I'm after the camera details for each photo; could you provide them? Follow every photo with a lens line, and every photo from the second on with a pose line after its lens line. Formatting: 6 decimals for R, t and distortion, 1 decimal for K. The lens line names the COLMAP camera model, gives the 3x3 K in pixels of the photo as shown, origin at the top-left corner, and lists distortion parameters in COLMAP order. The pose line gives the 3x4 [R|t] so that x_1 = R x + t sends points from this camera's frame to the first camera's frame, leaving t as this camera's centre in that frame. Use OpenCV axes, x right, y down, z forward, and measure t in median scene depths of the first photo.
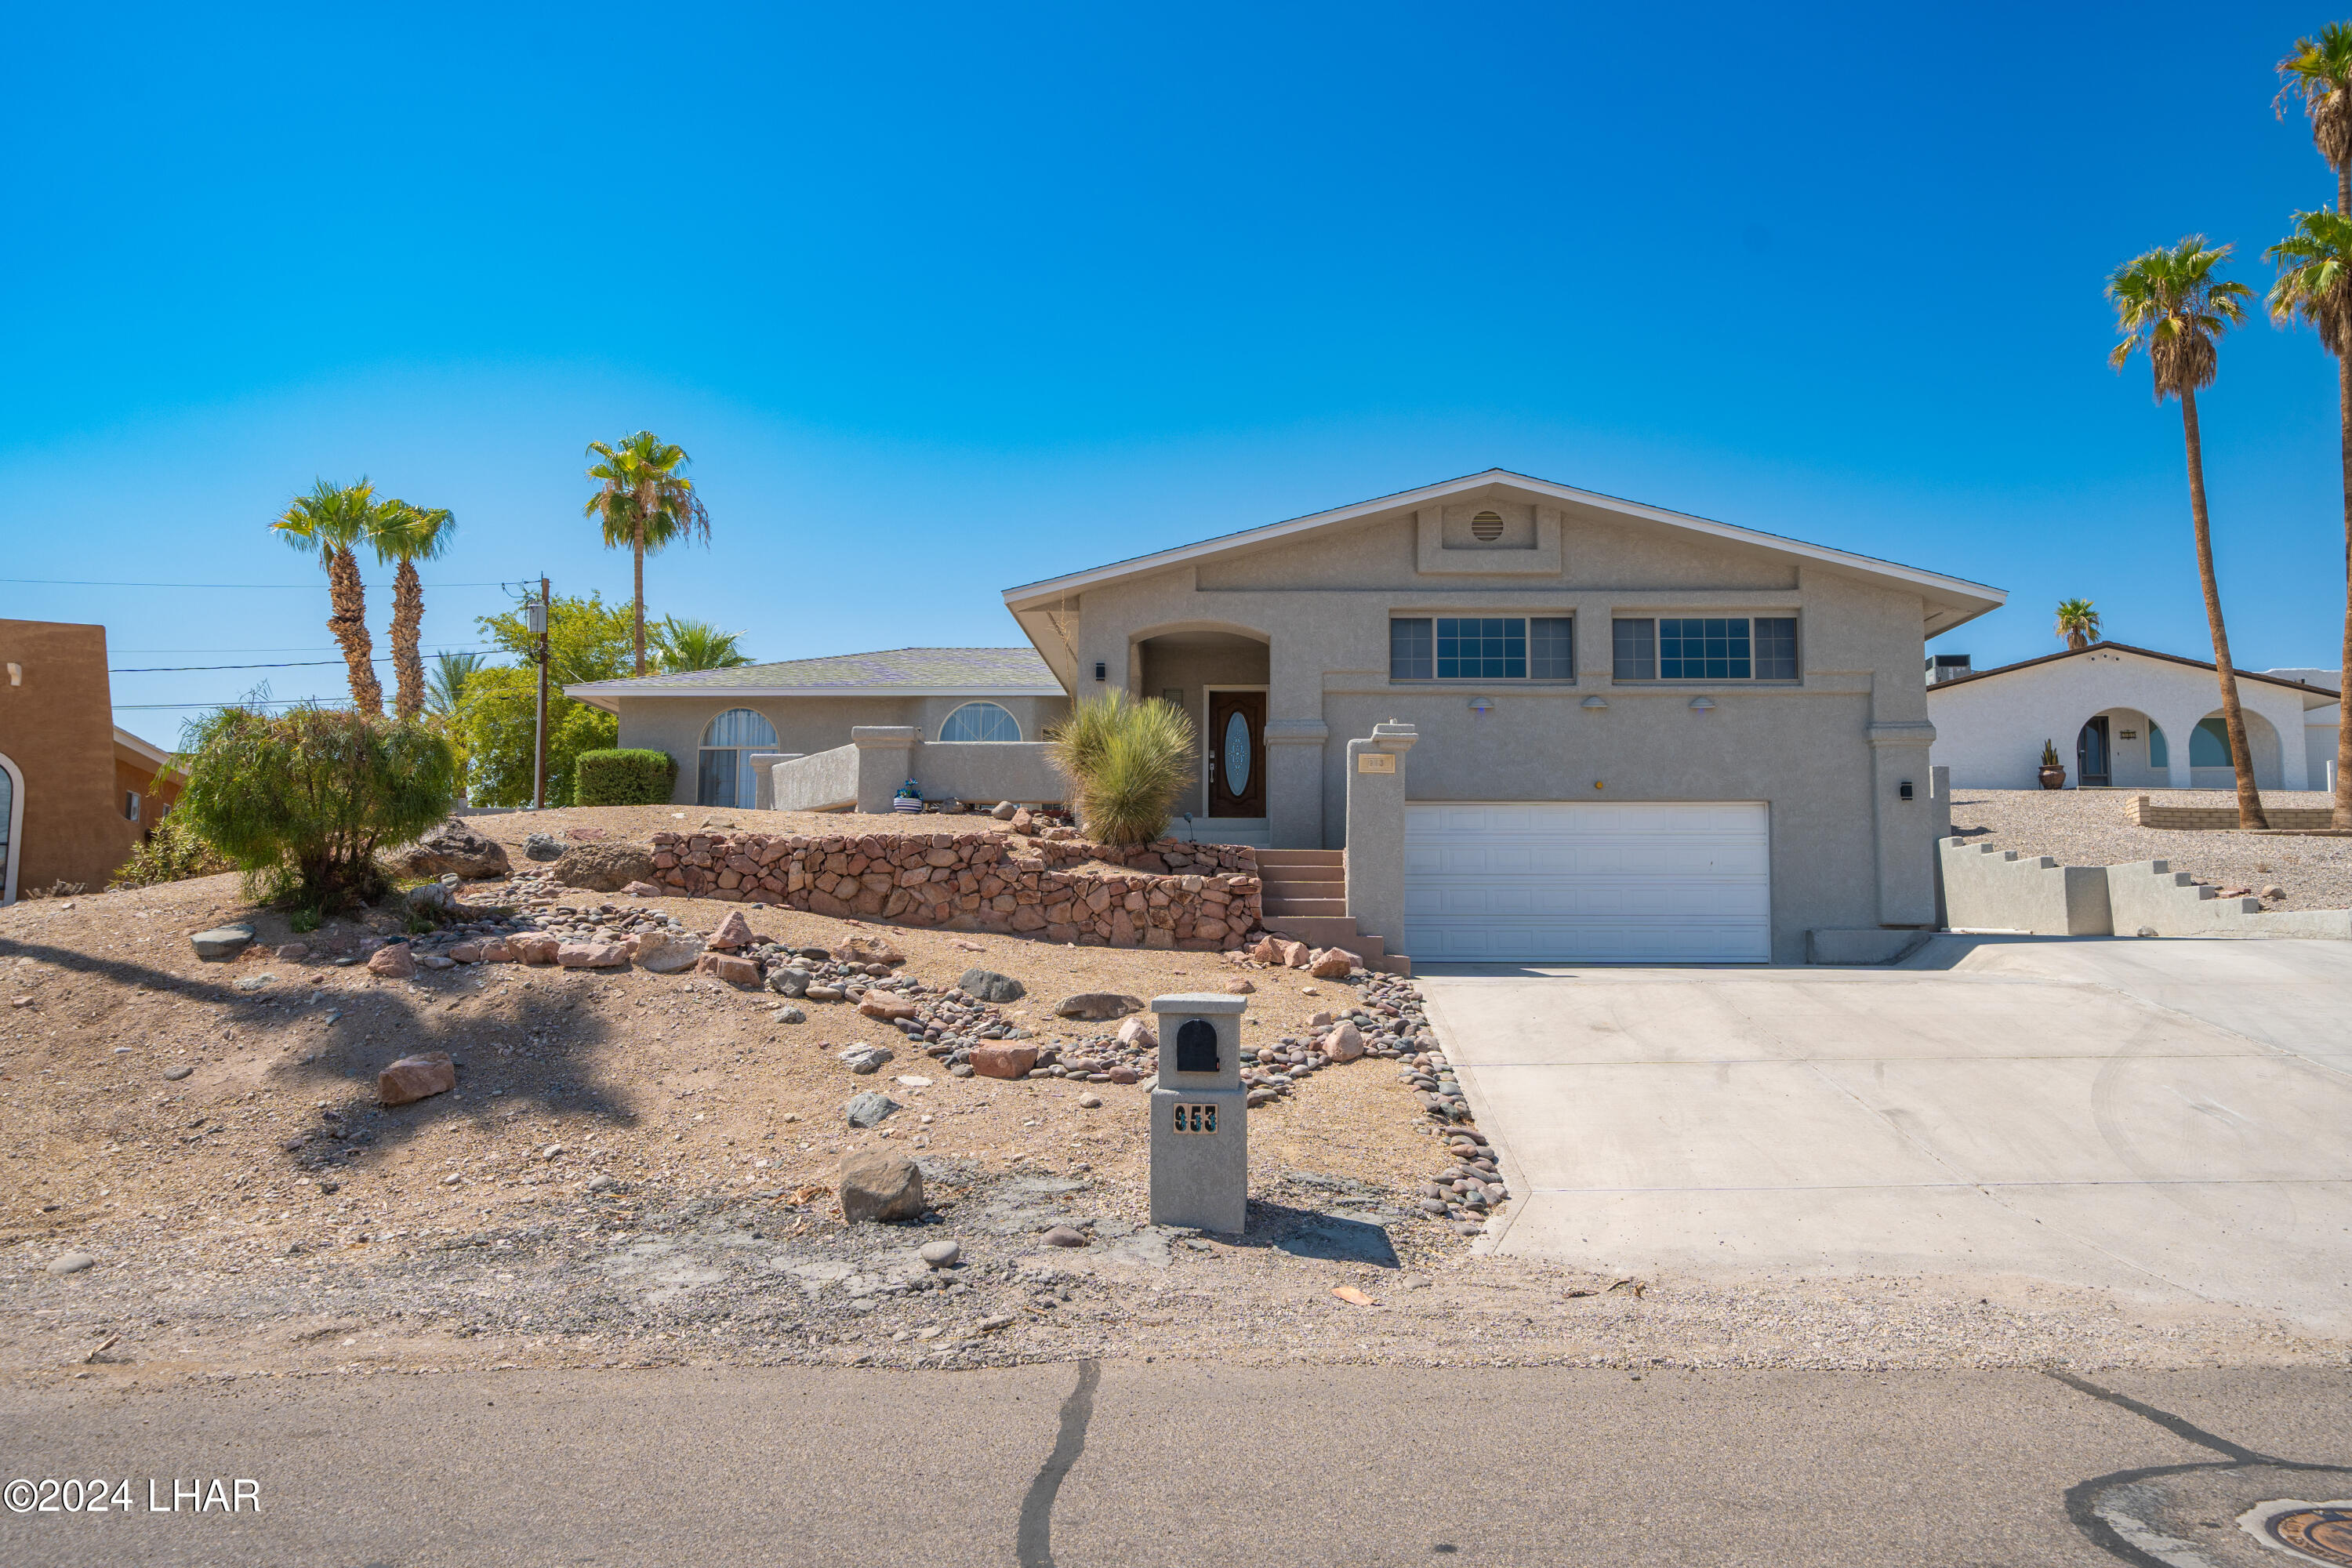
lens RADIAL K [[1556.0, 0, 1199.1], [0, 1556.0, 801.9], [0, 0, 1]] dist [0.003610, 0.002958]
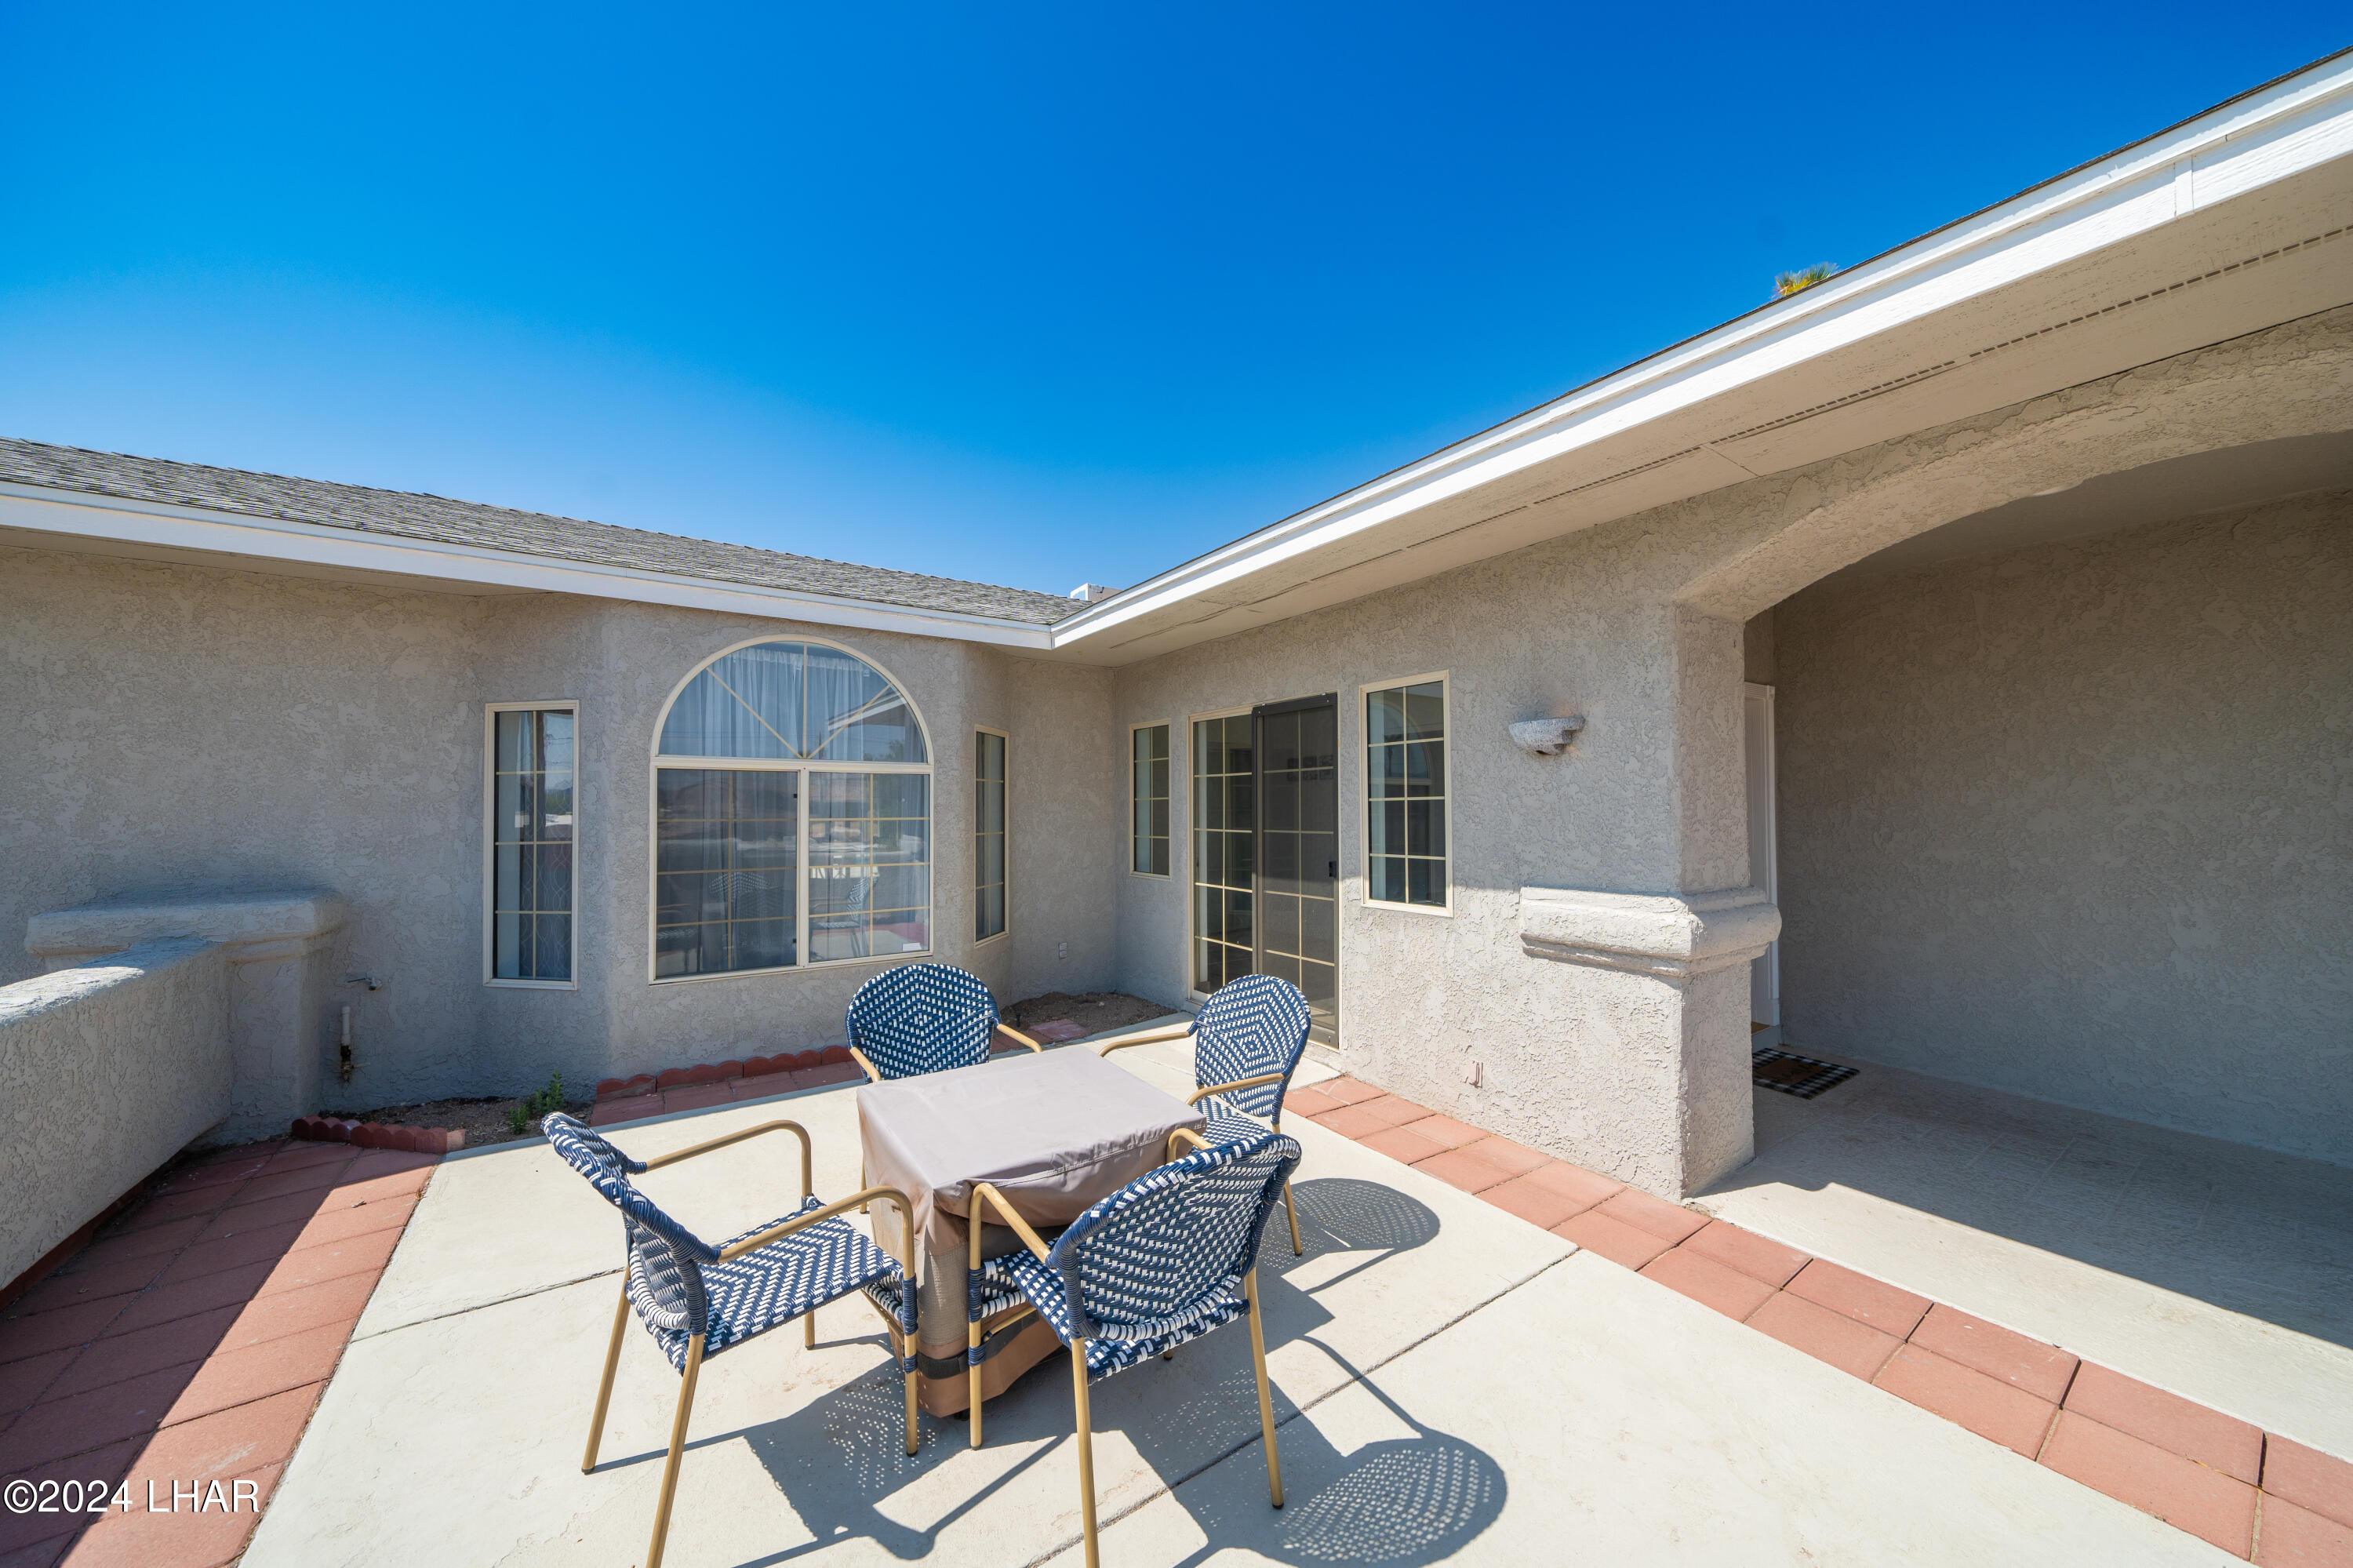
lens RADIAL K [[815.8, 0, 1179.5], [0, 815.8, 798.5], [0, 0, 1]] dist [-0.005414, -0.000049]
pose [[0.809660, 0.001030, 0.586899, -0.235564], [-0.049381, 0.996572, 0.066374, -0.061819], [-0.584819, -0.082722, 0.806935, 1.076792]]
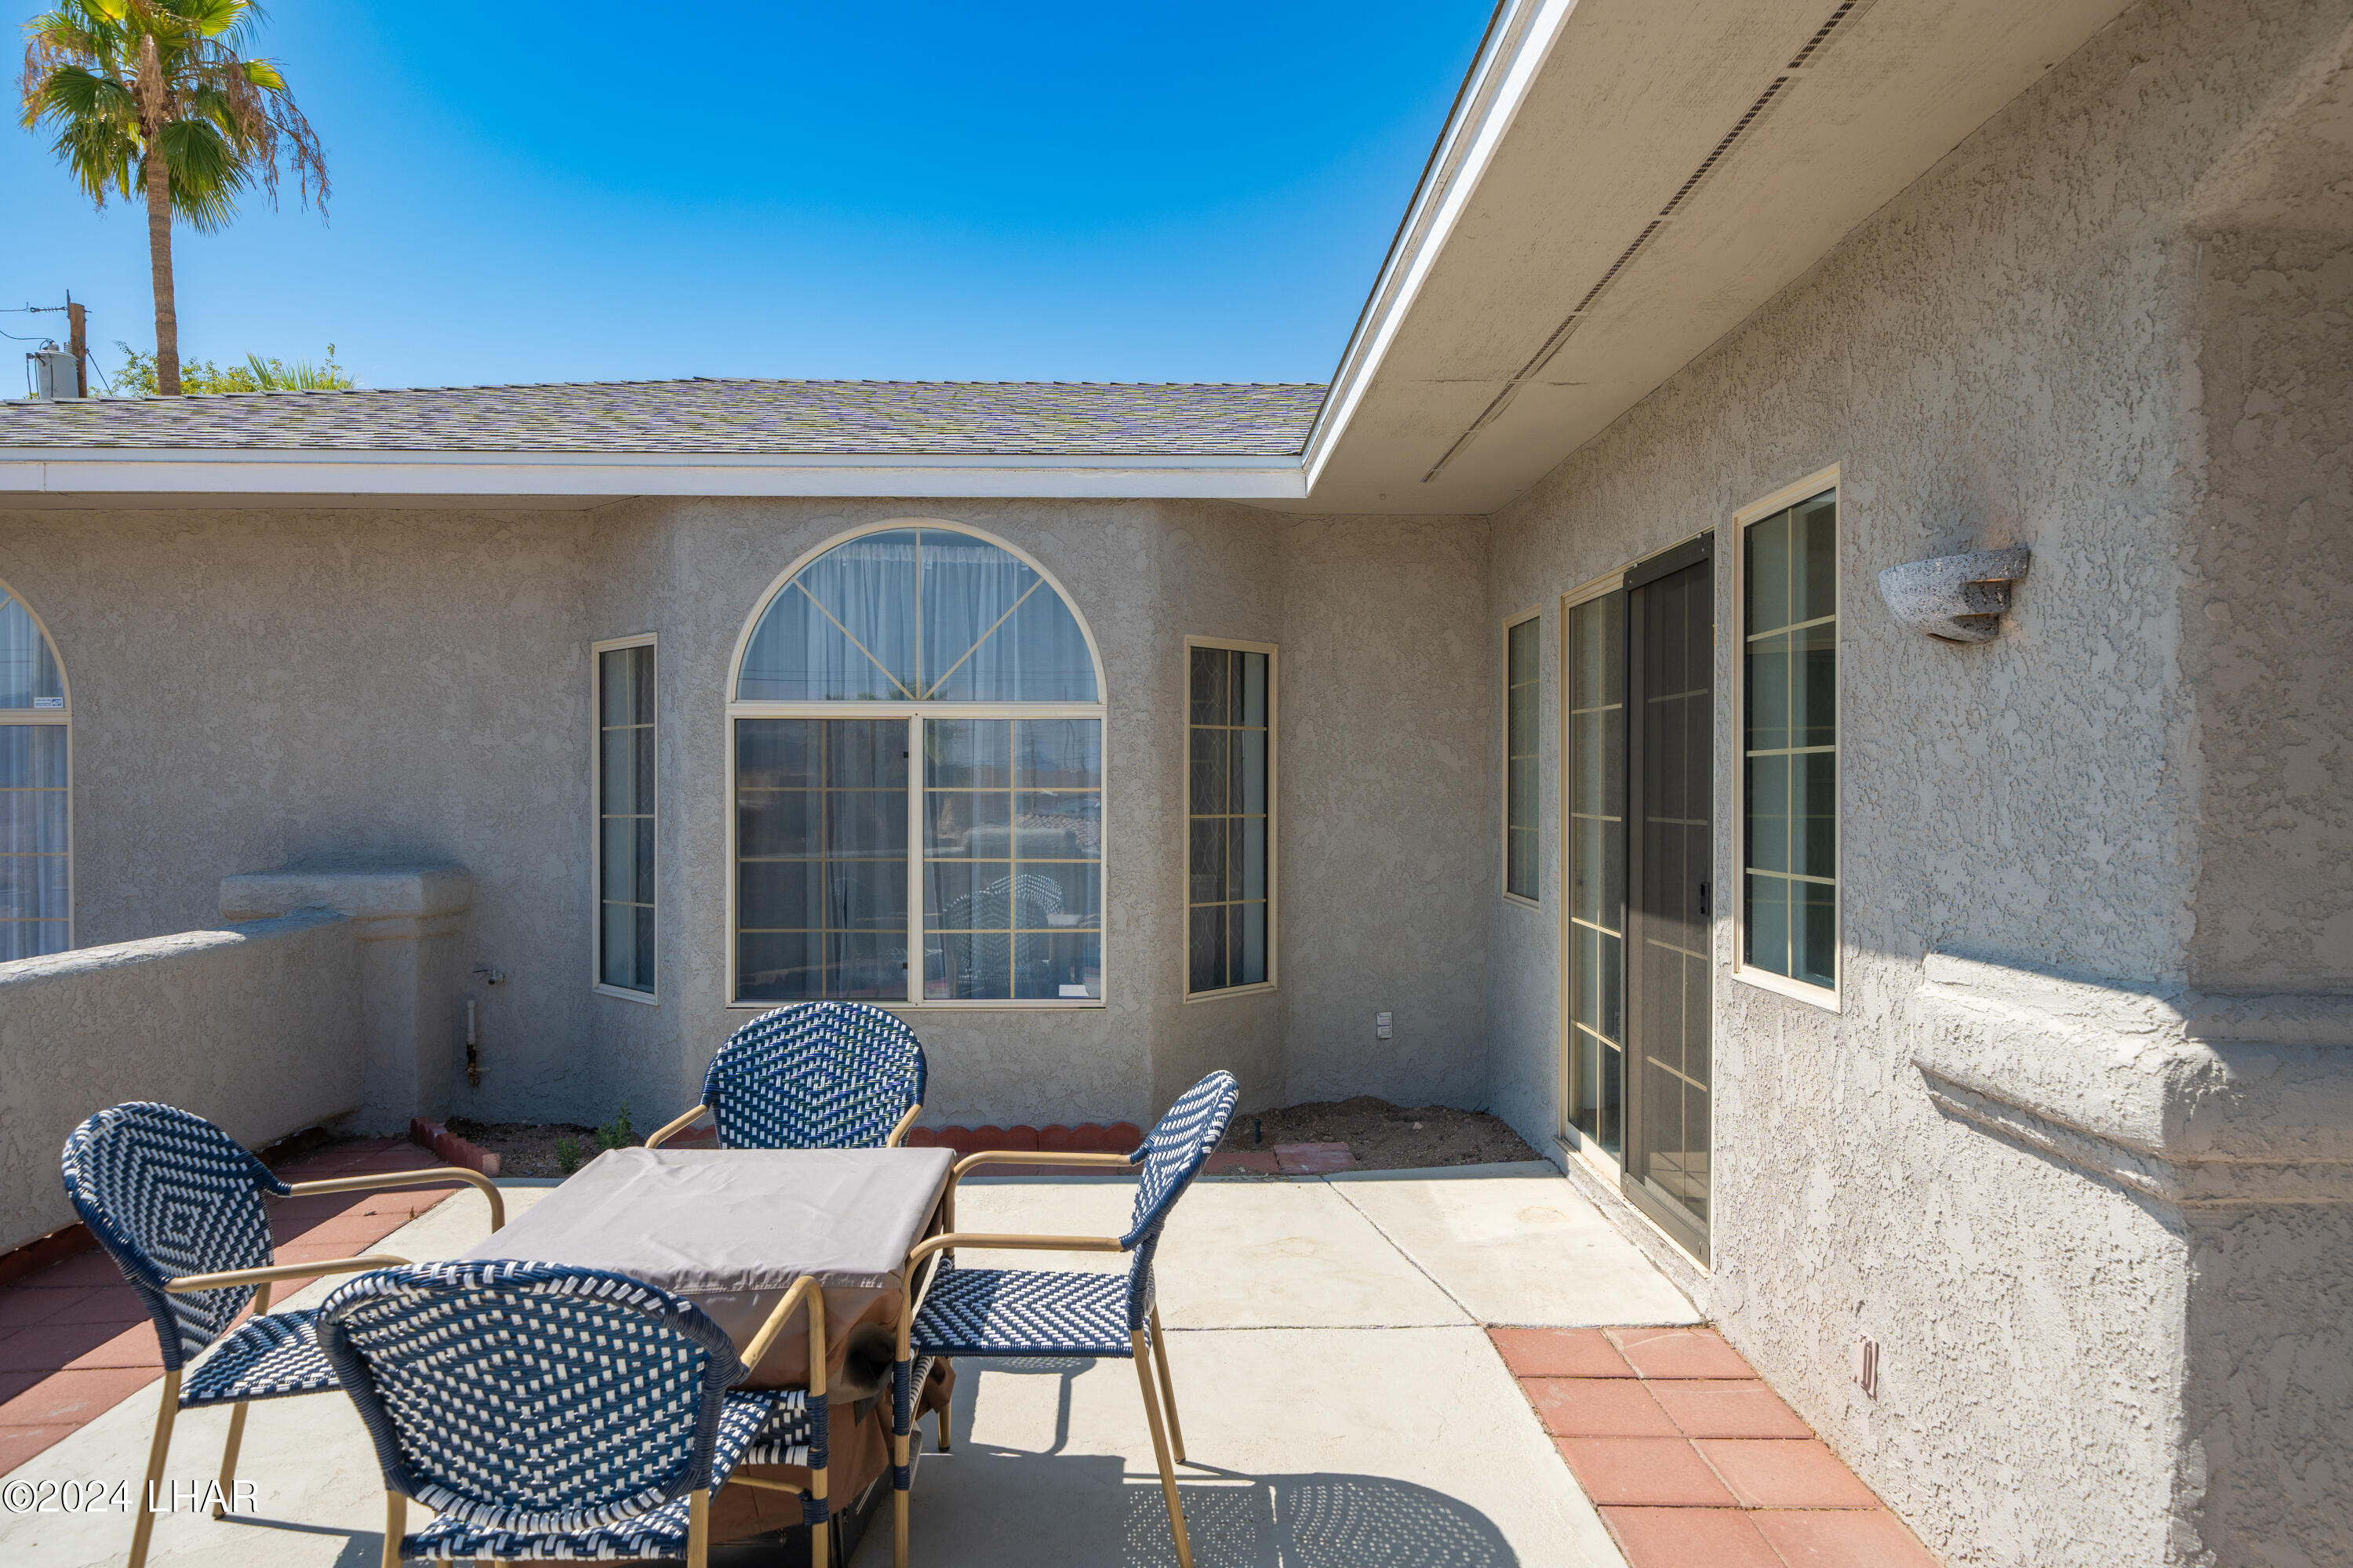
lens RADIAL K [[1451.9, 0, 1161.5], [0, 1451.9, 795.3], [0, 0, 1]] dist [0.000850, -0.000605]
pose [[0.999268, -0.003430, 0.038103, -0.149137], [-0.000542, 0.994605, 0.103735, -0.063269], [-0.038253, -0.103680, 0.993875, 1.044159]]
